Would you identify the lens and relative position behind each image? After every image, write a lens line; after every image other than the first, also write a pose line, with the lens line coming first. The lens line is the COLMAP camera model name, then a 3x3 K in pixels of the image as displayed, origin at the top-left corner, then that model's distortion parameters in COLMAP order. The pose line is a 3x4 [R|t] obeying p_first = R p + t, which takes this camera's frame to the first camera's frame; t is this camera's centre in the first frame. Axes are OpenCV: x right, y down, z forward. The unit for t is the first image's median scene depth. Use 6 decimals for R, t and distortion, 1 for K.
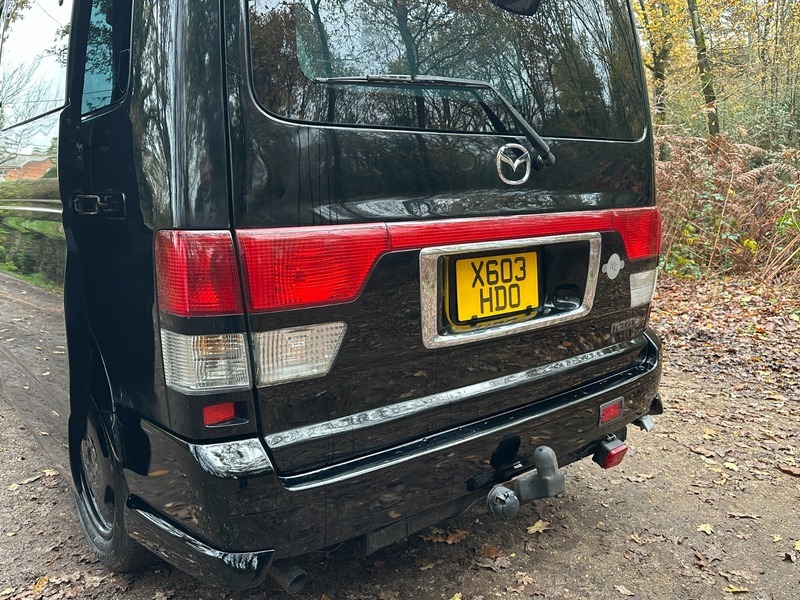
lens RADIAL K [[671.3, 0, 384.9], [0, 671.3, 293.8], [0, 0, 1]] dist [0.031242, -0.055453]
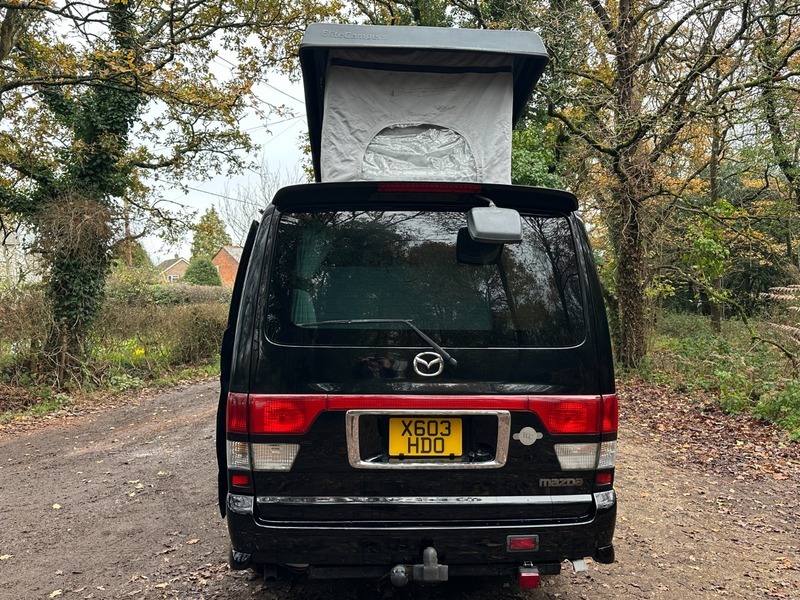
lens RADIAL K [[572.4, 0, 407.3], [0, 572.4, 295.2], [0, 0, 1]] dist [0.058286, -0.069654]
pose [[0.811514, 0.023703, -0.583853, 0.897242], [-0.112414, 0.986846, -0.116184, -0.176193], [0.573418, 0.159918, 0.803503, -0.172417]]
